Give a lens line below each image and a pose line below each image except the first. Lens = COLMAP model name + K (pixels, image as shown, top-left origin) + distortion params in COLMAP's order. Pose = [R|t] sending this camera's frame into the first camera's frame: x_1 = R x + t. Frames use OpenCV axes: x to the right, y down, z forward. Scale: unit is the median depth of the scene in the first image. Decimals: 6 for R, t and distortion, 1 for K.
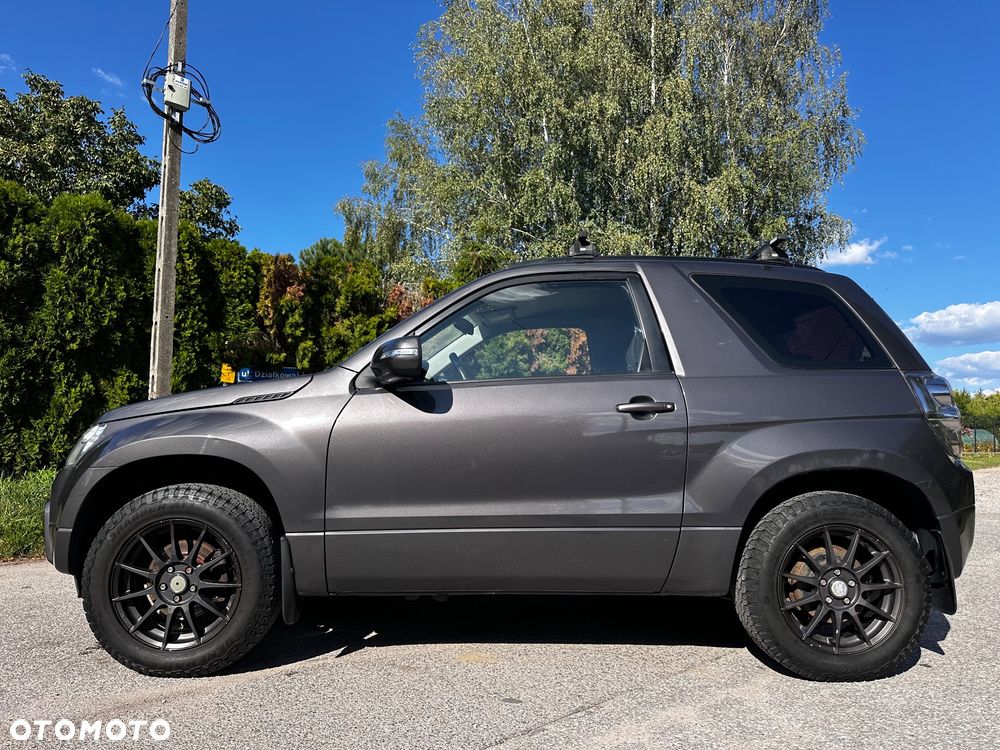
lens RADIAL K [[690.7, 0, 504.5], [0, 690.7, 388.9], [0, 0, 1]] dist [0.064054, -0.066913]
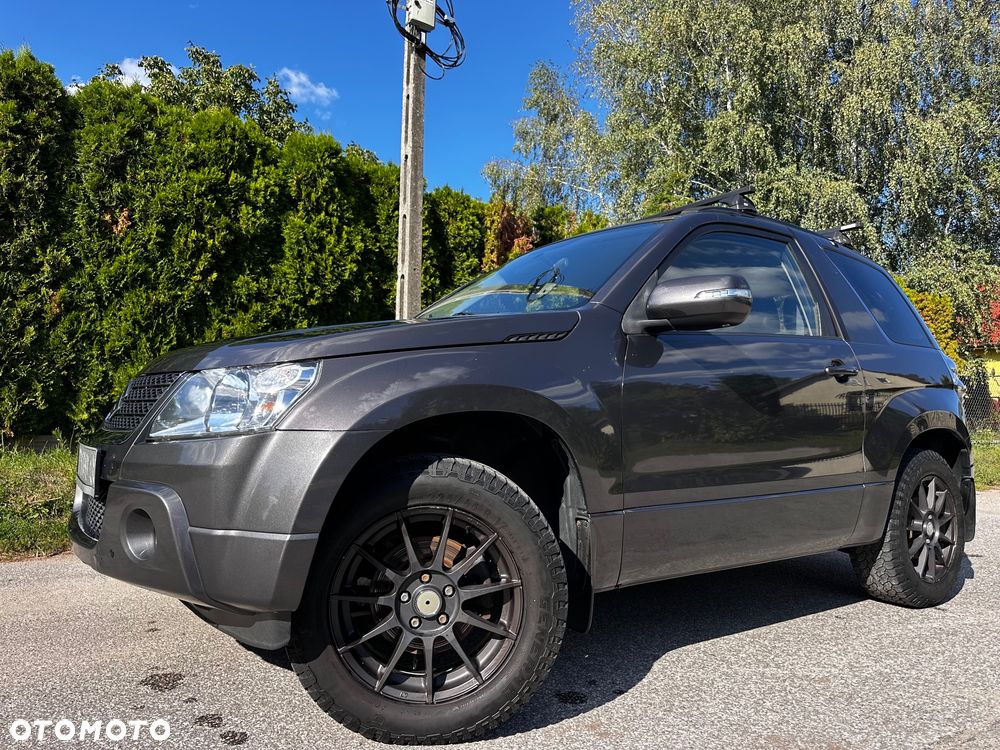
lens RADIAL K [[700.4, 0, 505.8], [0, 700.4, 387.5], [0, 0, 1]] dist [0.039555, -0.061766]
pose [[0.988656, 0.012802, -0.149654, -0.096273], [-0.007350, 0.999291, 0.036926, 0.005751], [0.150021, -0.035407, 0.988049, 0.056523]]
